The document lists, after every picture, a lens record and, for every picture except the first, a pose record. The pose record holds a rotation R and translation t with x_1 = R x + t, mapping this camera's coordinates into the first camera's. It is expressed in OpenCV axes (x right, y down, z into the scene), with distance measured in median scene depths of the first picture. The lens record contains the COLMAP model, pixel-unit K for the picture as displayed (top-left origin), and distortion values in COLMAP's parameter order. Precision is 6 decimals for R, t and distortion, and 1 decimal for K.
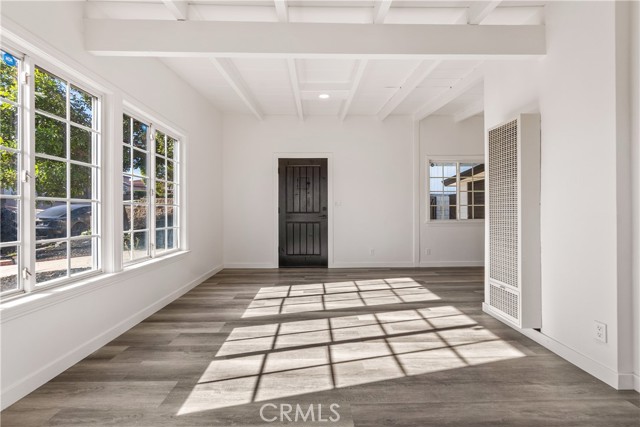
lens RADIAL K [[281.8, 0, 319.4], [0, 281.8, 207.5], [0, 0, 1]] dist [-0.002029, -0.000320]
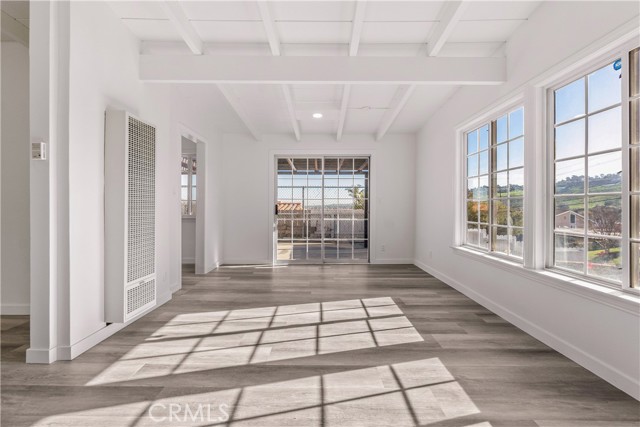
lens RADIAL K [[281.8, 0, 319.4], [0, 281.8, 207.5], [0, 0, 1]] dist [-0.002029, -0.000320]
pose [[-0.999480, -0.006605, 0.031571, 0.000291], [-0.006806, 0.999957, -0.006267, 0.017736], [-0.031528, -0.006479, -0.999482, 1.527589]]
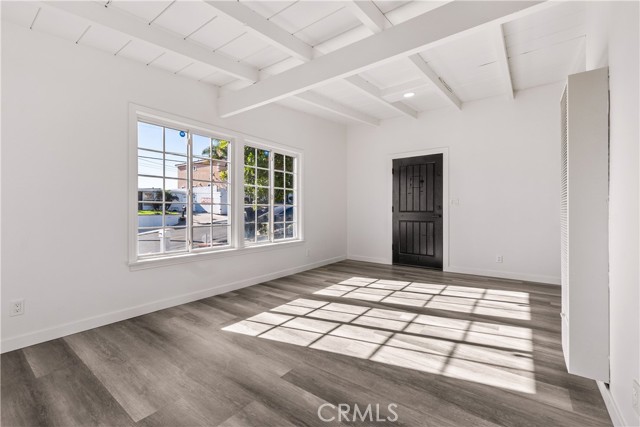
lens RADIAL K [[283.2, 0, 316.6], [0, 283.2, 206.2], [0, 0, 1]] dist [0.014331, -0.000036]
pose [[0.789333, -0.009879, -0.613885, 0.475845], [0.009044, 0.999949, -0.004464, 0.001214], [0.613898, -0.002028, 0.789383, -0.000968]]
